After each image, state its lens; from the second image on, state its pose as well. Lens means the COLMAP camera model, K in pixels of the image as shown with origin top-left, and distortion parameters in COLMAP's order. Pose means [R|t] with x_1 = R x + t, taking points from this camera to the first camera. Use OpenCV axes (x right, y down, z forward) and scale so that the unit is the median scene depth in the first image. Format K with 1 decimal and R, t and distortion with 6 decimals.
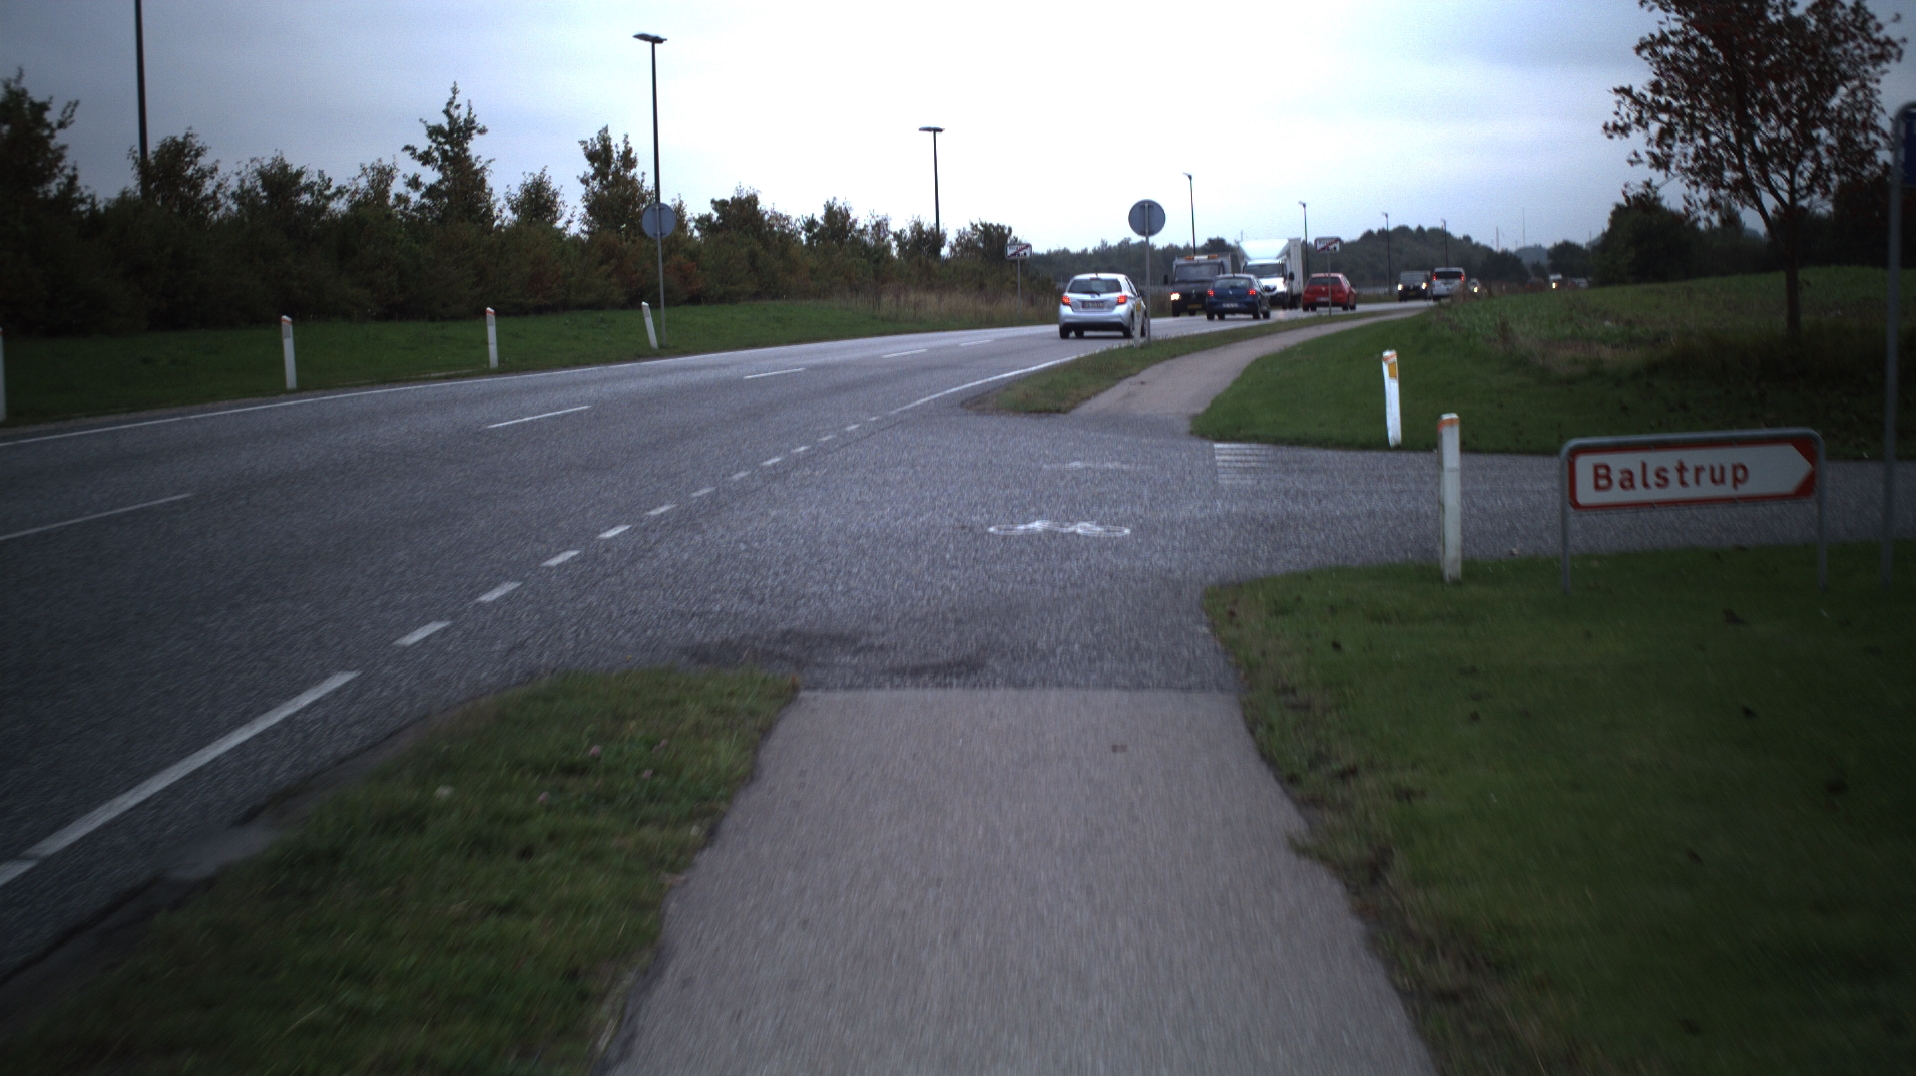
lens RADIAL K [[3895.9, 0, 955.2], [0, 3895.9, 532.0], [0, 0, 1]] dist [-0.266377, 0.000000]
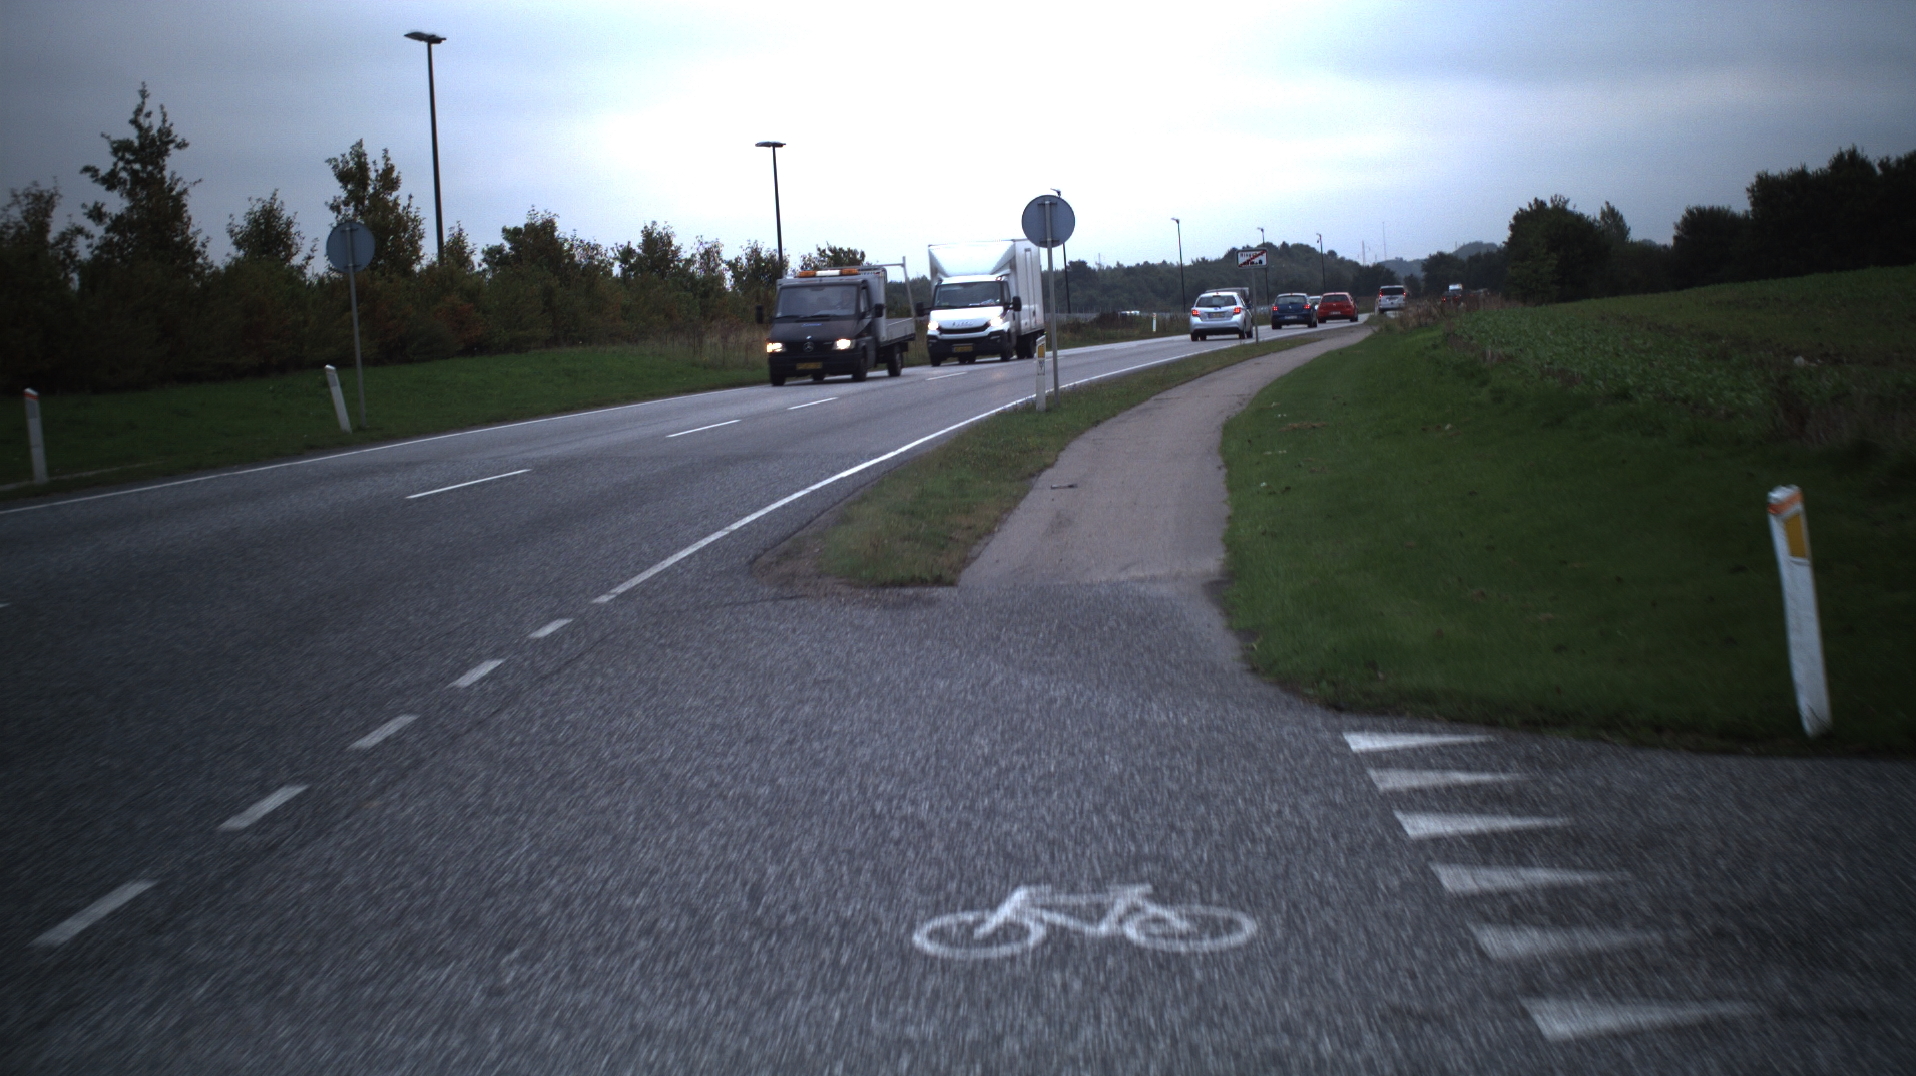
lens RADIAL K [[3895.9, 0, 965.3], [0, 3895.9, 548.1], [0, 0, 1]] dist [-0.266377, 0.000000]
pose [[0.998832, -0.031321, 0.036803, 0.007877], [0.031441, 0.999502, -0.002684, -0.023160], [-0.036700, 0.003838, 0.999319, 0.337712]]
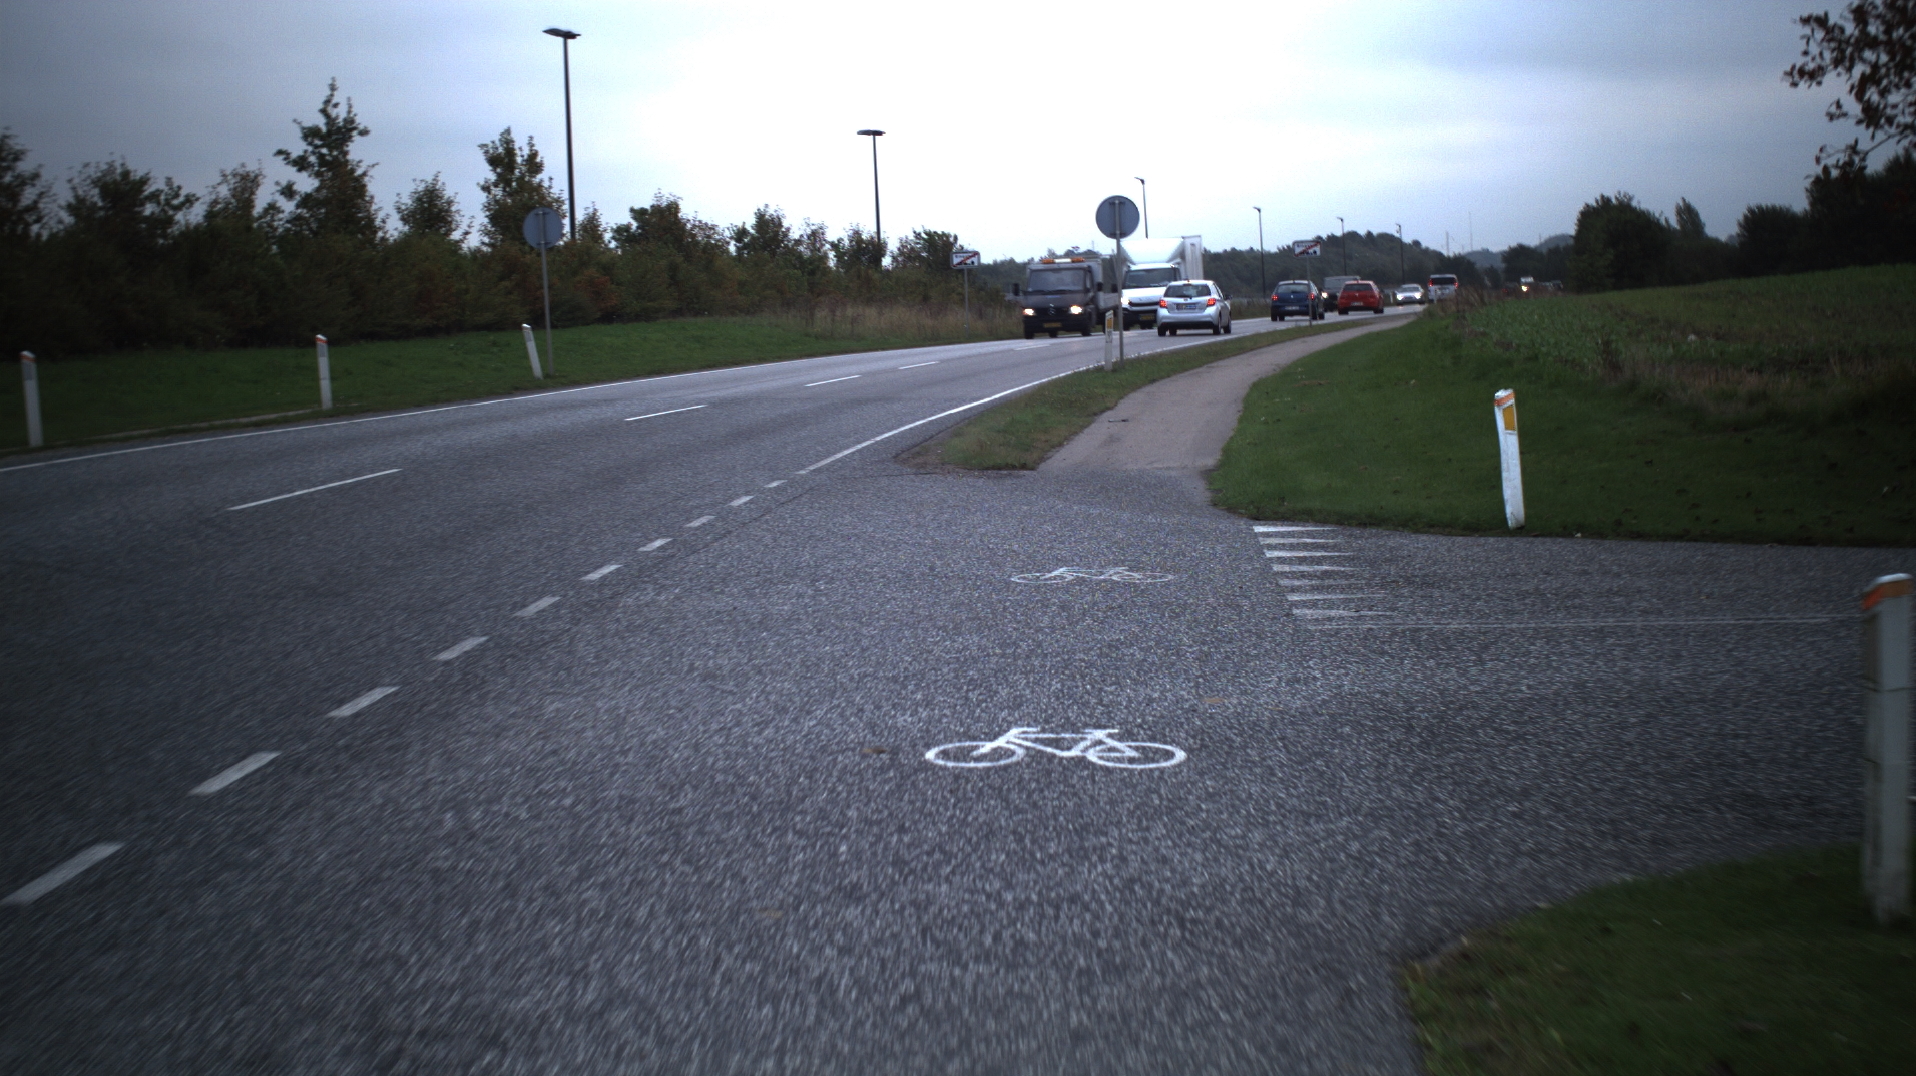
lens RADIAL K [[3895.9, 0, 949.4], [0, 3895.9, 537.1], [0, 0, 1]] dist [-0.266377, 0.000000]
pose [[0.999854, -0.012535, 0.011595, 0.002201], [0.012553, 0.999920, -0.001446, -0.011306], [-0.011576, 0.001592, 0.999932, 0.168740]]
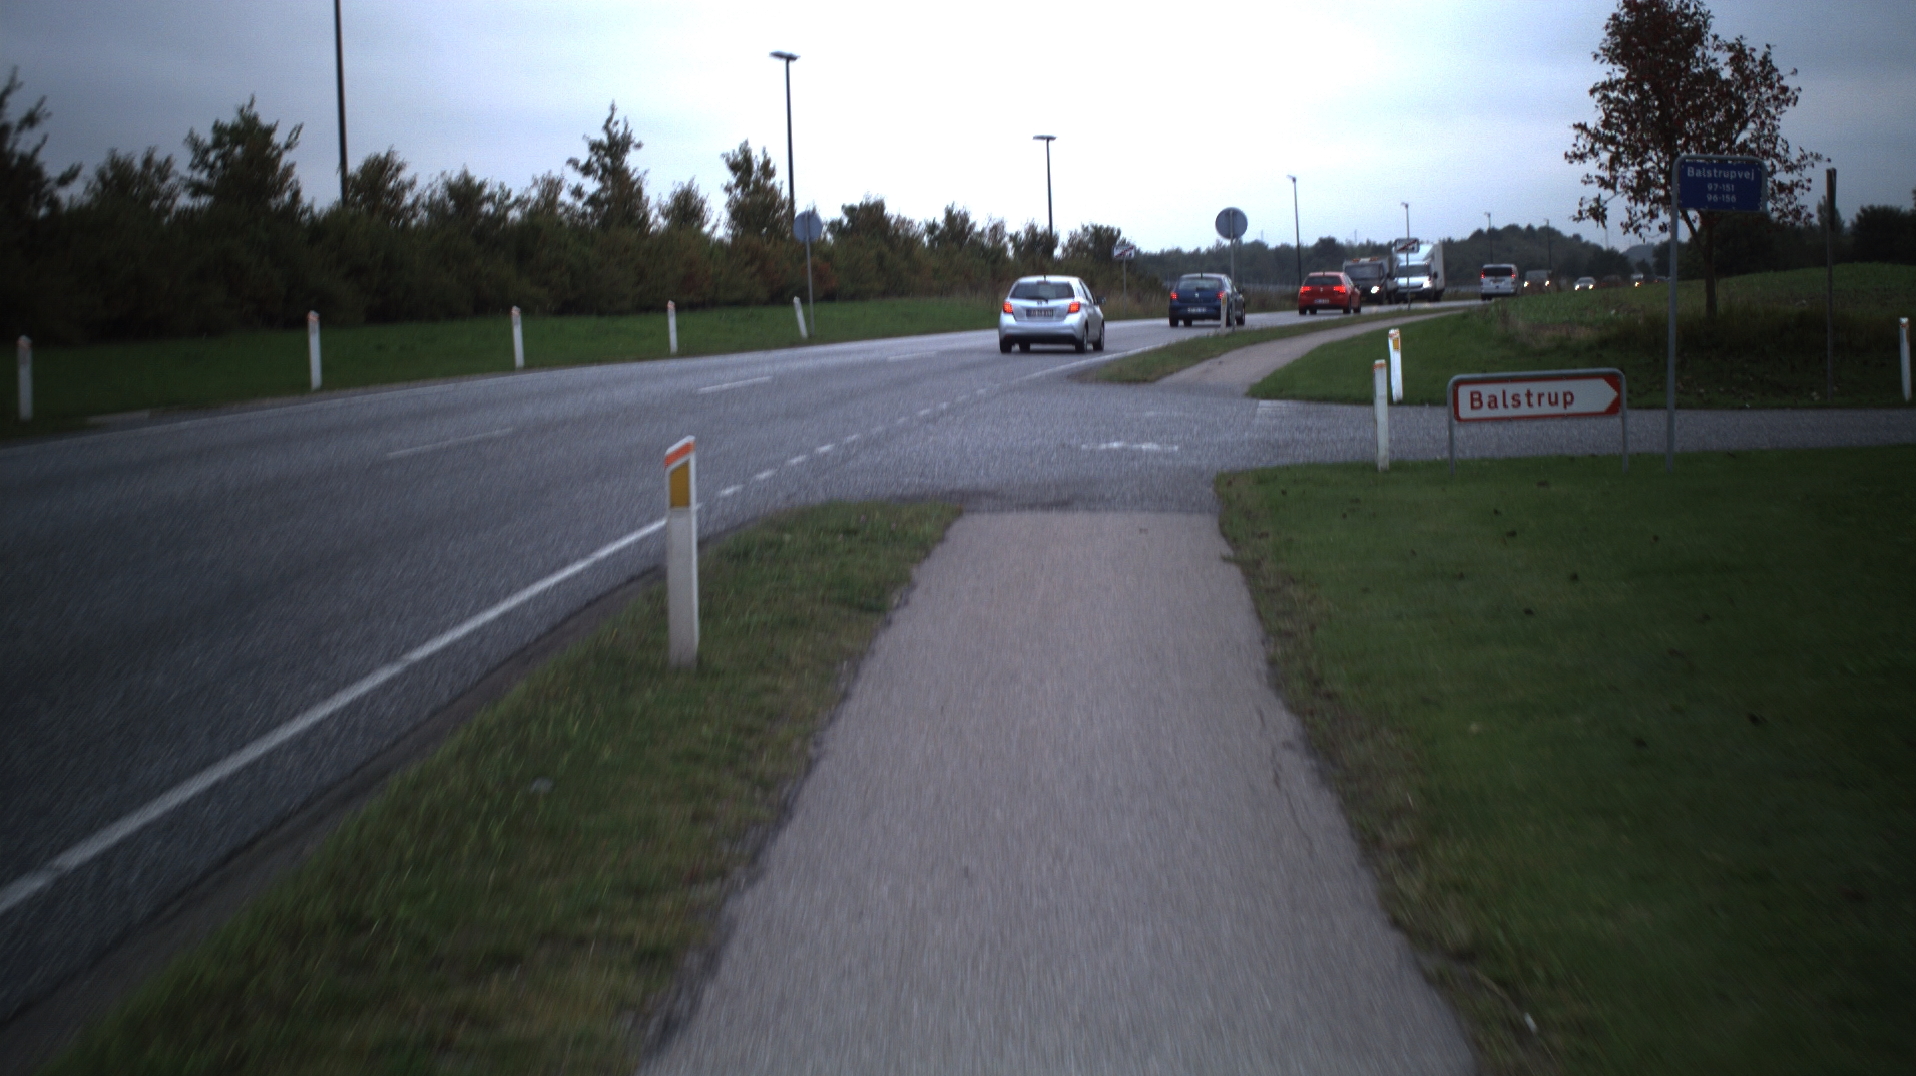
lens RADIAL K [[3895.9, 0, 964.9], [0, 3895.9, 538.3], [0, 0, 1]] dist [-0.266377, 0.000000]
pose [[0.999628, -0.002552, -0.027165, 0.001700], [0.002593, 0.999996, 0.001507, 0.011605], [0.027161, -0.001577, 0.999630, -0.168291]]
